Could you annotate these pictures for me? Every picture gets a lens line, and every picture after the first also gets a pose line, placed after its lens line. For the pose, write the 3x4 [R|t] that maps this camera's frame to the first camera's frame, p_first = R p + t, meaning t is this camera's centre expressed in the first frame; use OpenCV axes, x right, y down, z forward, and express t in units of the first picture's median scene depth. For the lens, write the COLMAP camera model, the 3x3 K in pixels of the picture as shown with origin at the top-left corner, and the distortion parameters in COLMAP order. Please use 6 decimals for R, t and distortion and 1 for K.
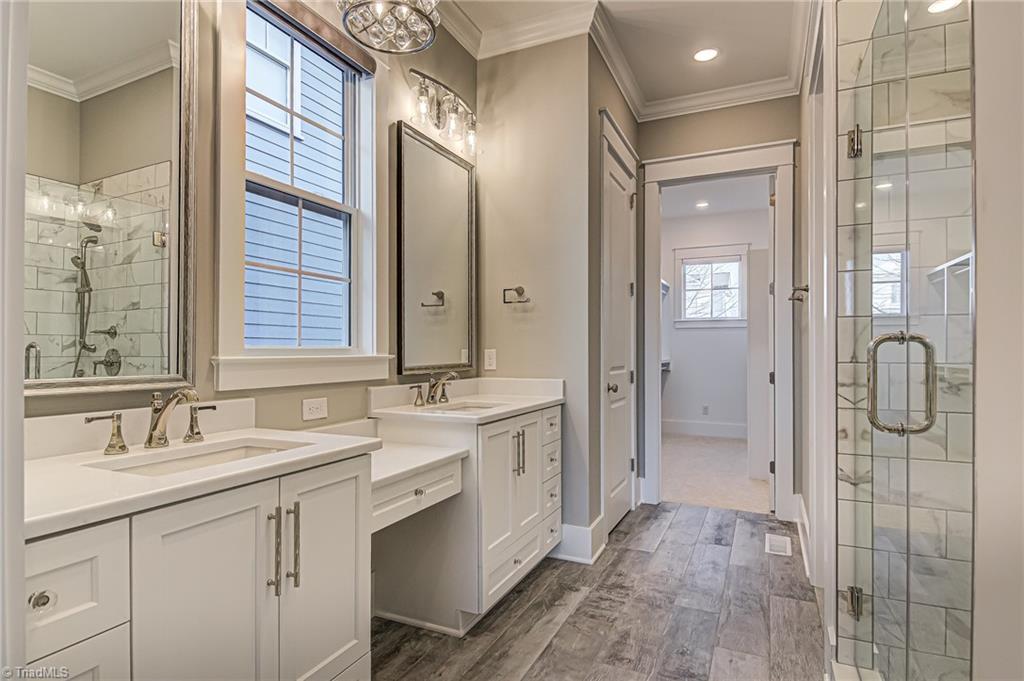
lens RADIAL K [[541.2, 0, 511.4], [0, 541.2, 354.4], [0, 0, 1]] dist [0.001743, 0.000311]
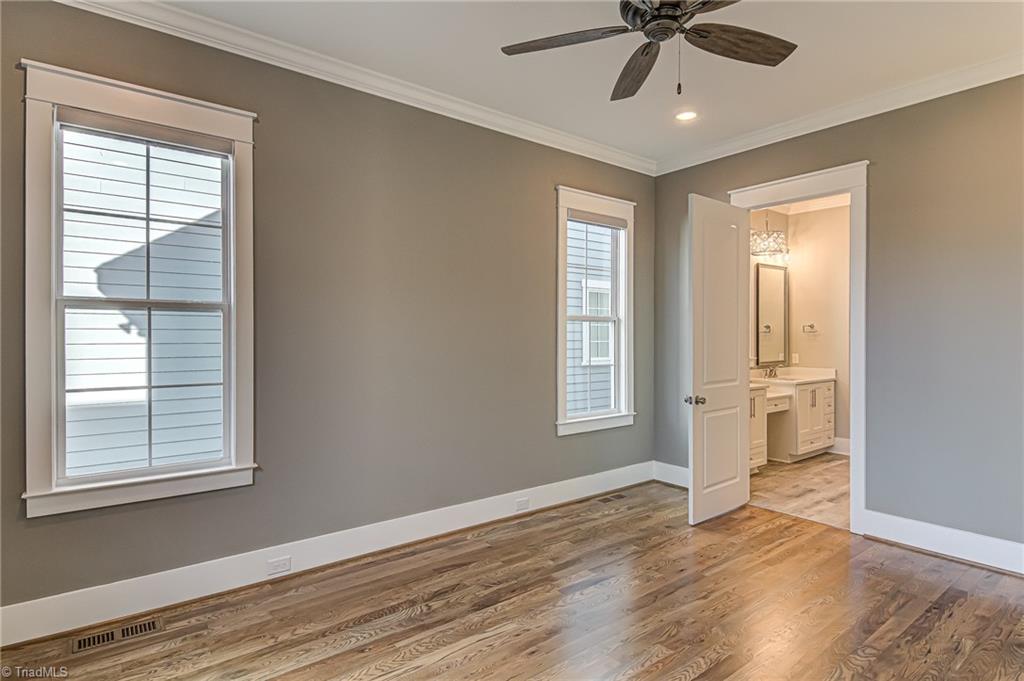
lens RADIAL K [[531.0, 0, 508.1], [0, 531.0, 346.5], [0, 0, 1]] dist [0.002426, 0.000279]
pose [[0.892152, 0.003855, -0.451718, -0.109710], [-0.000582, 0.999973, 0.007384, -0.055796], [0.451734, -0.006325, 0.892130, -1.453278]]
